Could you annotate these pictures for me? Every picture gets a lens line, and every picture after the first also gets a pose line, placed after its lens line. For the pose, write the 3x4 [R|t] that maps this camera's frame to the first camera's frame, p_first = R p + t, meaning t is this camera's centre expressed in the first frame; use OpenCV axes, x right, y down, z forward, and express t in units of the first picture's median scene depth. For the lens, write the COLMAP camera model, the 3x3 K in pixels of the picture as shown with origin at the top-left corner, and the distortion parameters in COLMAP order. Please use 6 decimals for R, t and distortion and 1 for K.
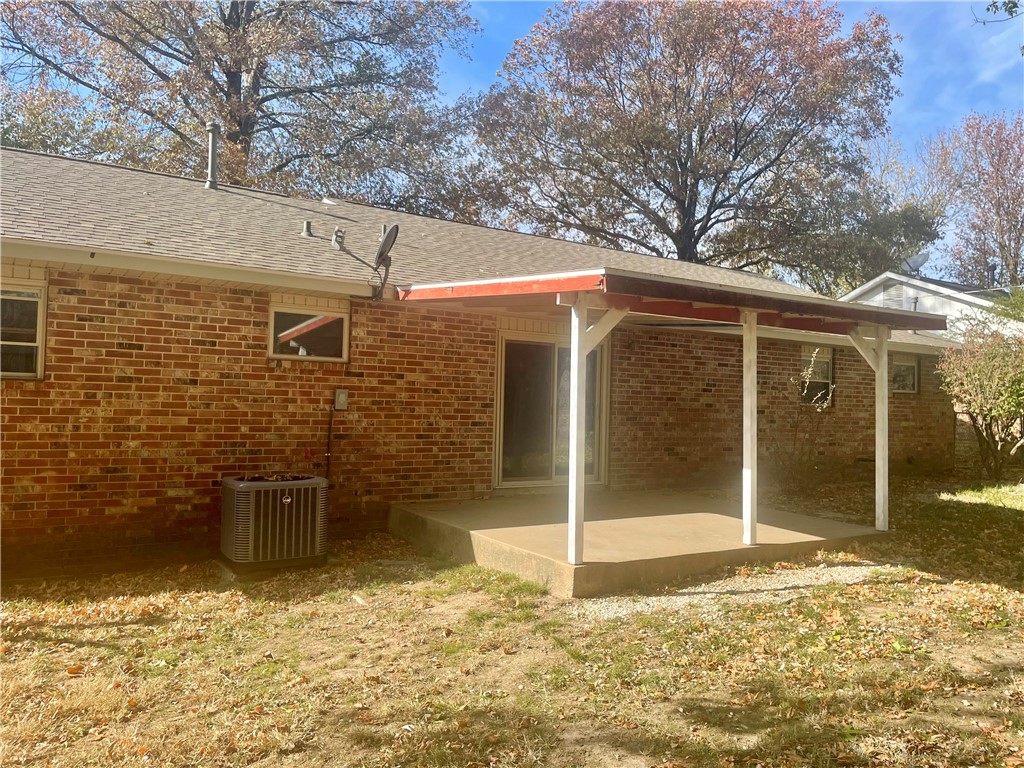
lens RADIAL K [[779.9, 0, 532.0], [0, 779.9, 386.2], [0, 0, 1]] dist [0.065006, -0.000513]
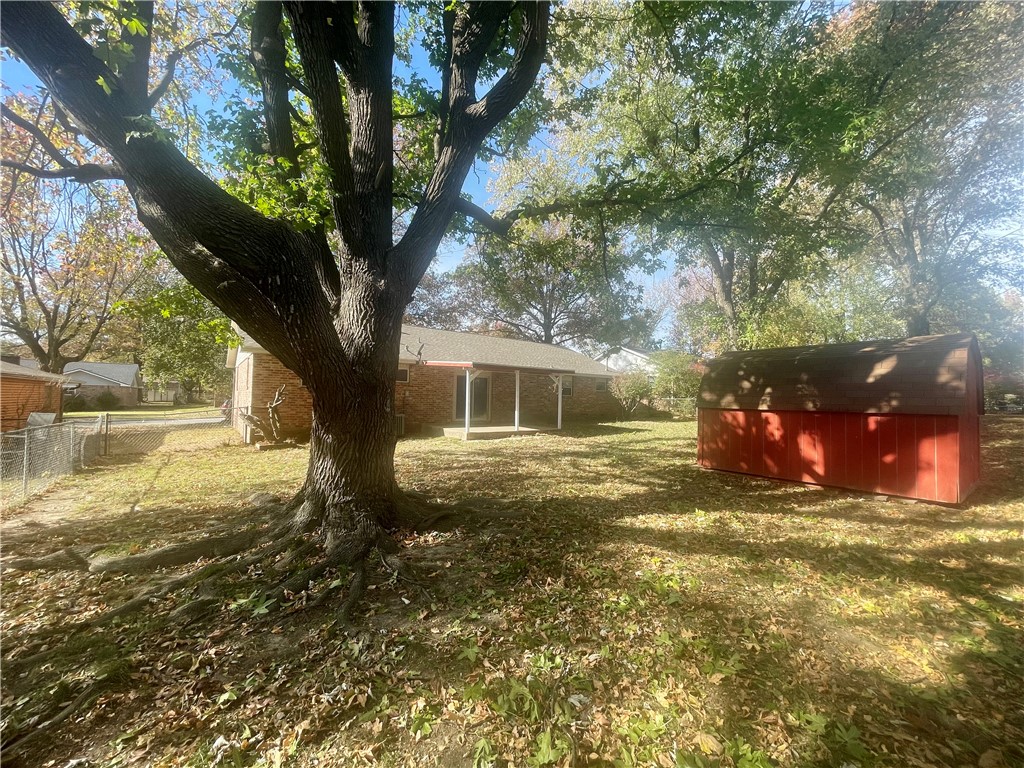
lens RADIAL K [[408.2, 0, 512.0], [0, 408.2, 384.0], [0, 0, 1]] dist [0.000346, 0.000000]
pose [[0.998760, -0.003265, 0.049669, 0.130298], [0.004164, 0.999829, -0.018002, 0.009274], [-0.049601, 0.018186, 0.998604, -0.828706]]
